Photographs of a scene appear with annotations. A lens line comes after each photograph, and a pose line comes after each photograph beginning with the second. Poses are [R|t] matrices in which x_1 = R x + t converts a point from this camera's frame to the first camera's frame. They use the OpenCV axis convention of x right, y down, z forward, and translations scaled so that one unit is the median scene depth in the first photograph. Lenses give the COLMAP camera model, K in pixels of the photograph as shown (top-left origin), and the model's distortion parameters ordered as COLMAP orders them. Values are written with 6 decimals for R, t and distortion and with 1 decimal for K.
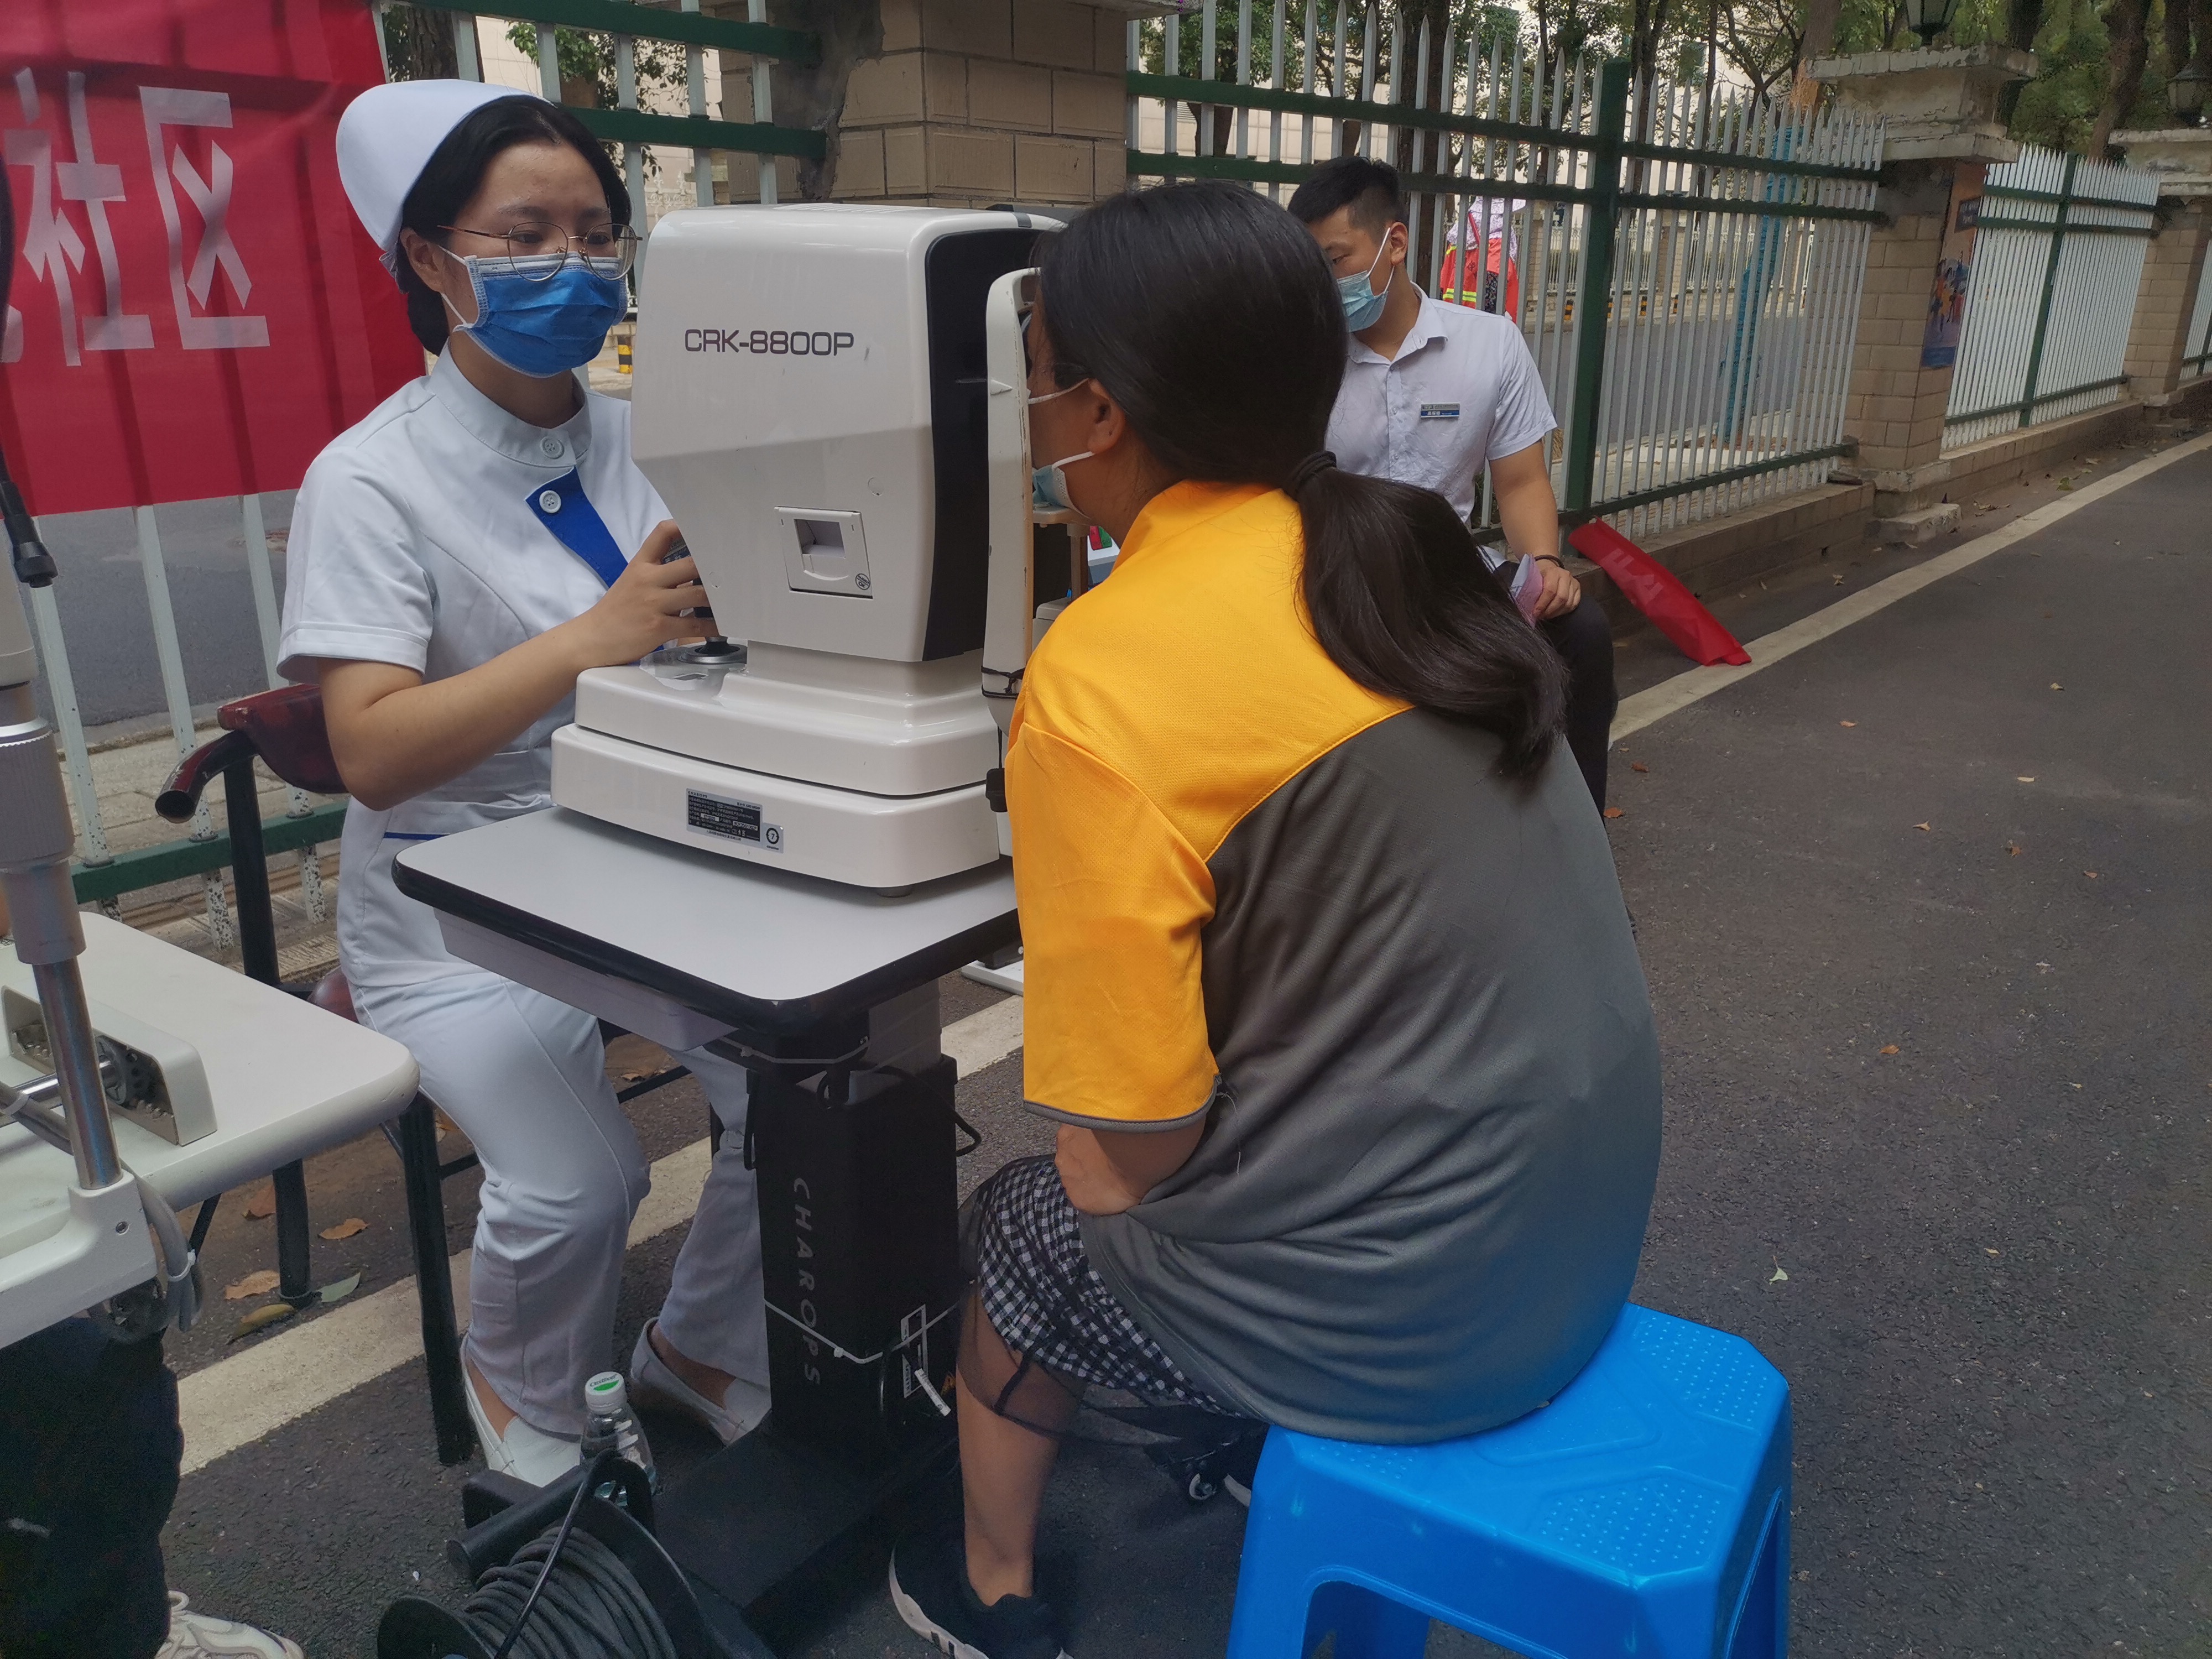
lens RADIAL K [[1680.4, 0, 1106.0], [0, 1680.4, 829.5], [0, 0, 1]] dist [0.034388, -0.009265]
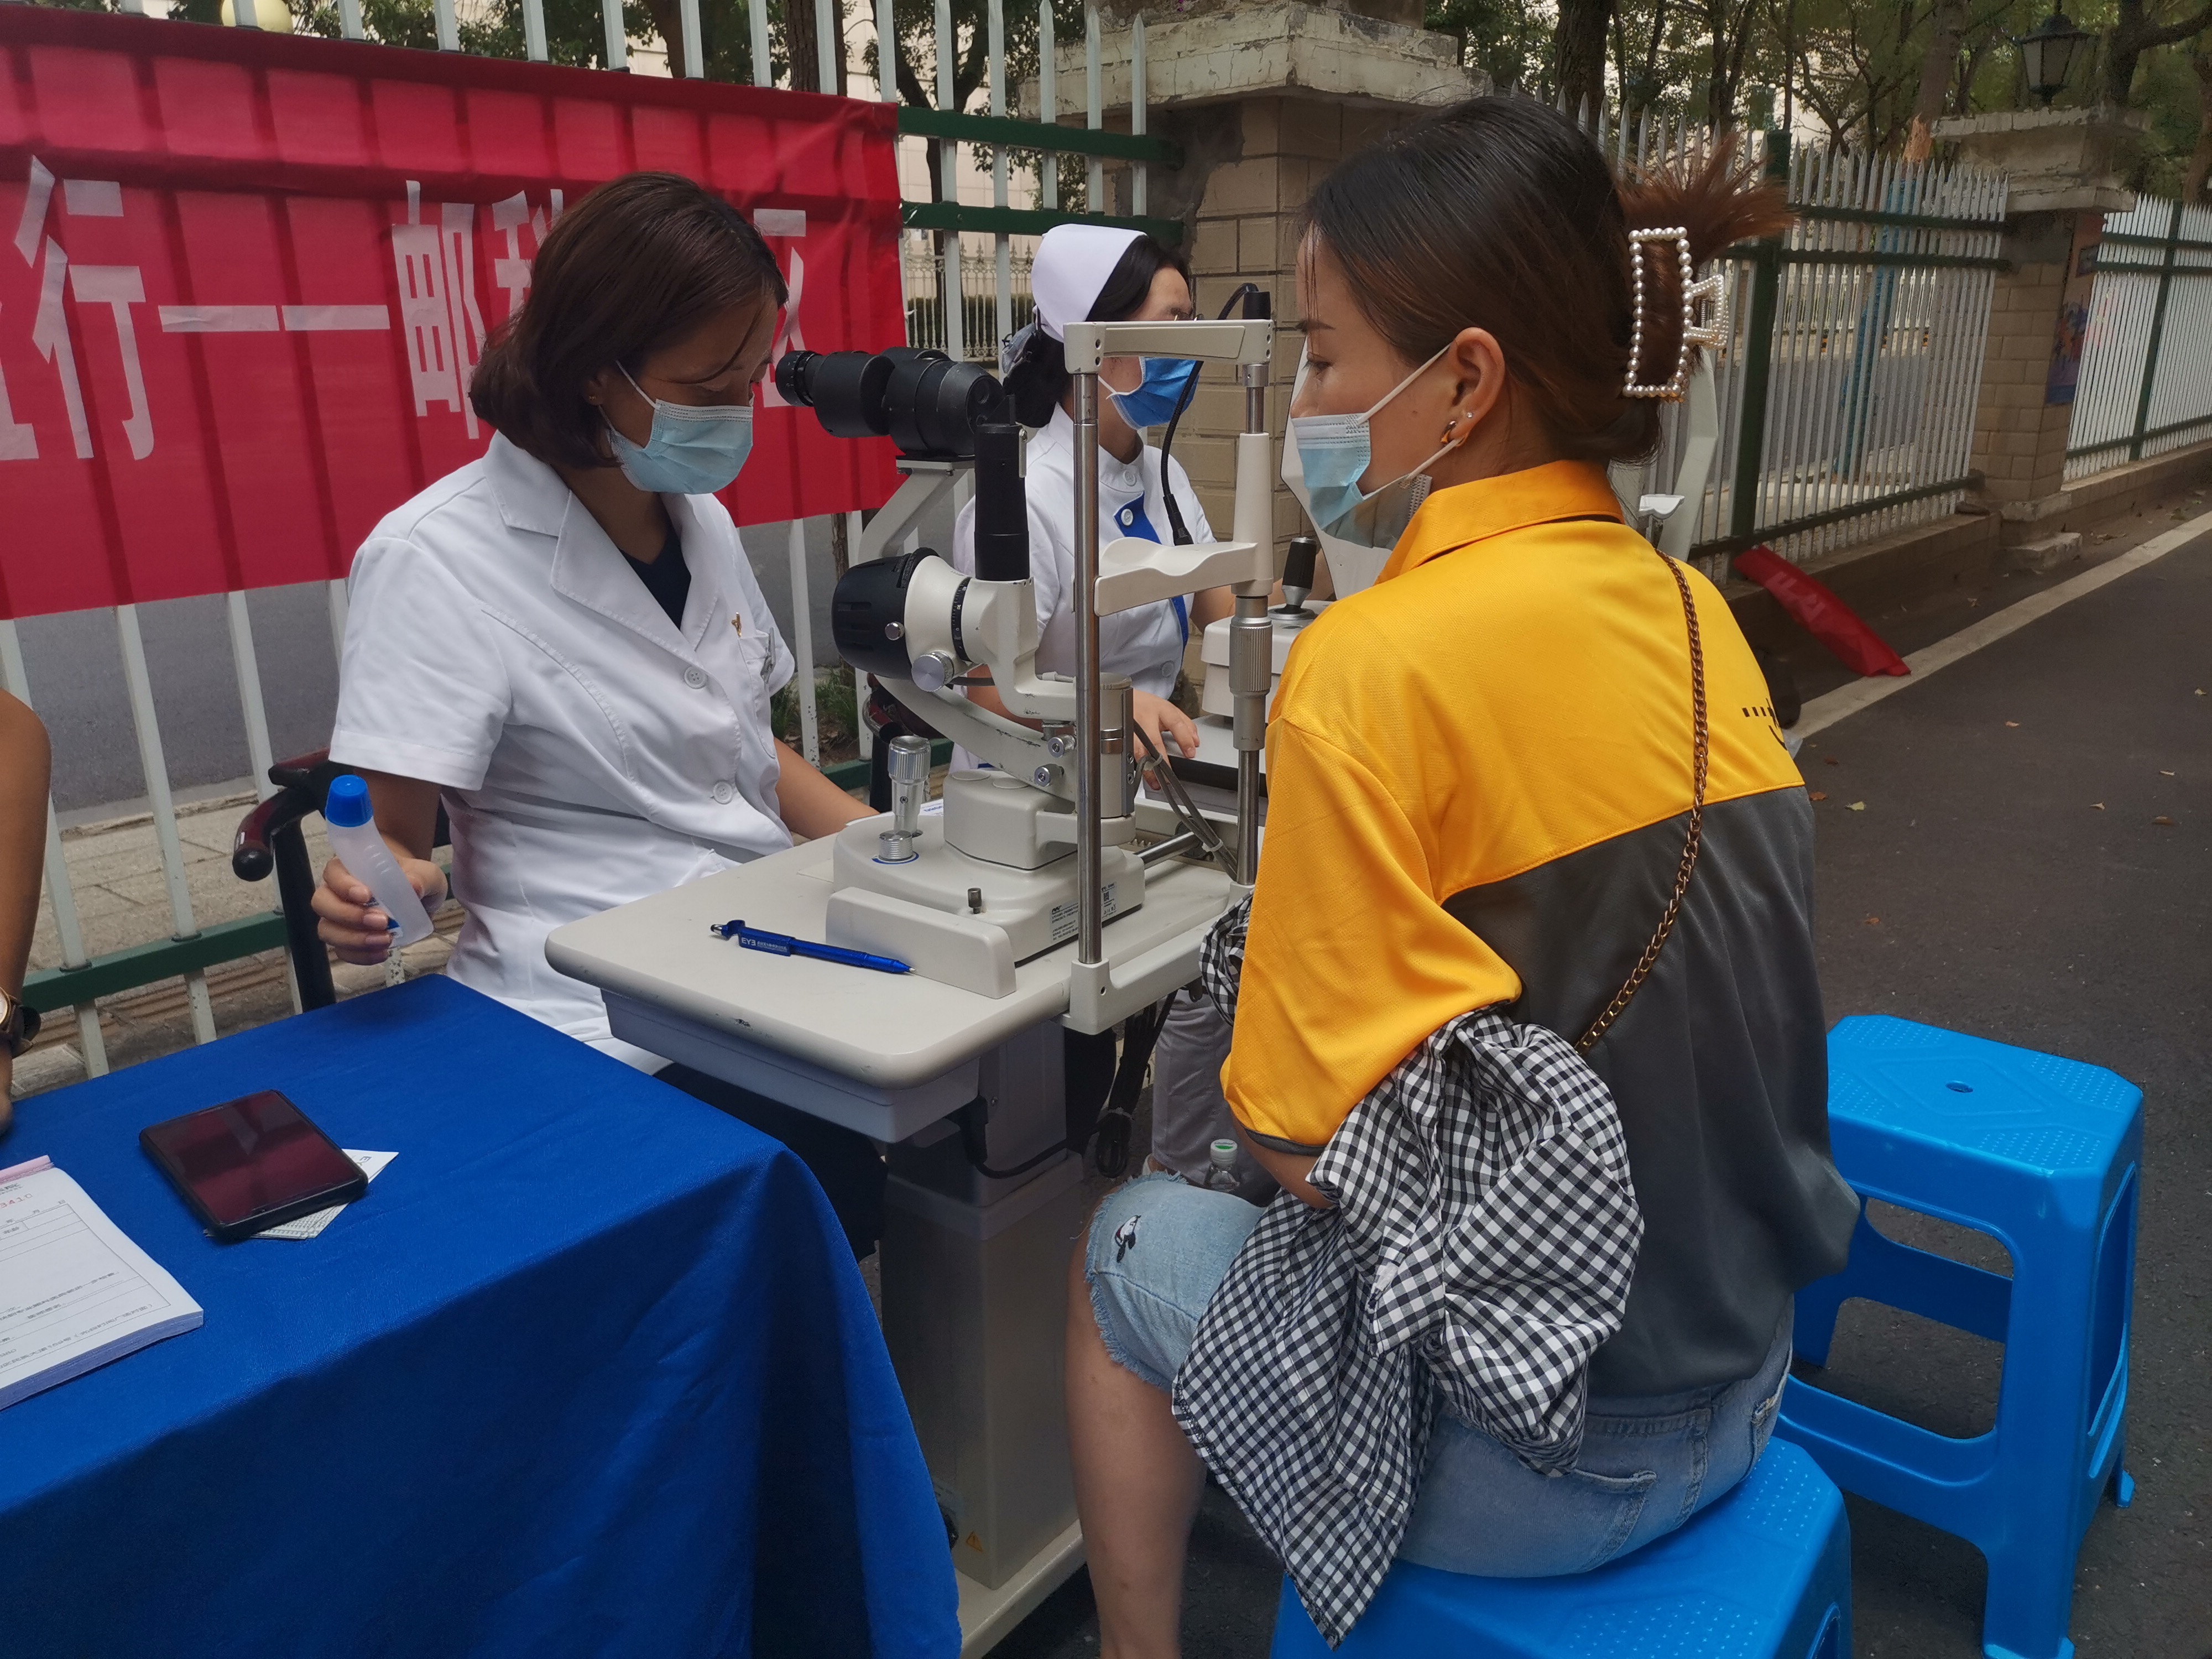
lens RADIAL K [[1680.4, 0, 1106.0], [0, 1680.4, 829.5], [0, 0, 1]] dist [0.034388, -0.009265]
pose [[0.999320, -0.001502, -0.036828, -0.067843], [0.000530, 0.999652, -0.026388, 0.021184], [0.036855, 0.026350, 0.998973, -0.076322]]
